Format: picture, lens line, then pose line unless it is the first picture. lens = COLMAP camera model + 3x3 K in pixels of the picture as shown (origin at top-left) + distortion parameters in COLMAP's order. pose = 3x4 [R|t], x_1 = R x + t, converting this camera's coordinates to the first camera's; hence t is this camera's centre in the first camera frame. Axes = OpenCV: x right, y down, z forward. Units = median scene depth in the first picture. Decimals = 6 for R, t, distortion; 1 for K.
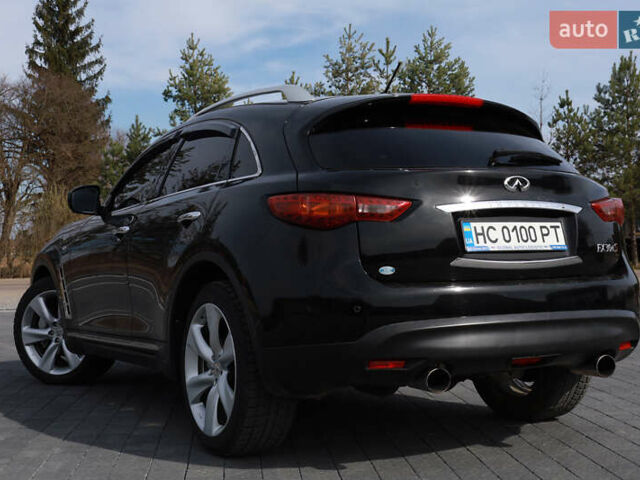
lens RADIAL K [[1029.8, 0, 318.3], [0, 1029.8, 241.0], [0, 0, 1]] dist [0.029296, 0.000000]
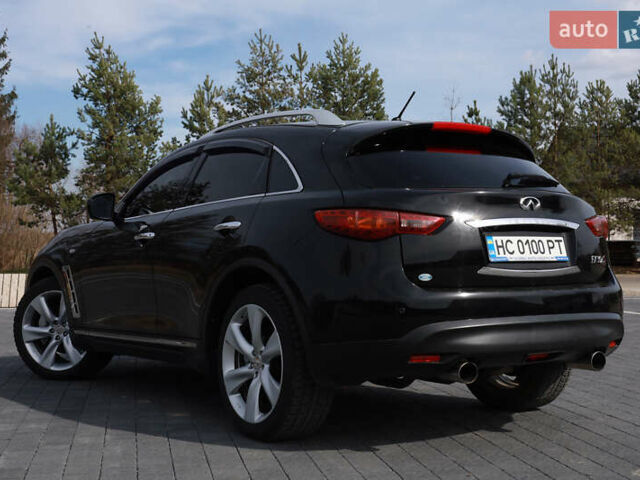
lens RADIAL K [[1029.8, 0, 319.1], [0, 1029.8, 240.0], [0, 0, 1]] dist [0.029296, 0.000000]
pose [[0.994521, 0.014739, 0.103491, -0.146774], [-0.014502, 0.999890, -0.003042, -0.006798], [-0.103524, 0.001524, 0.994626, -0.115235]]
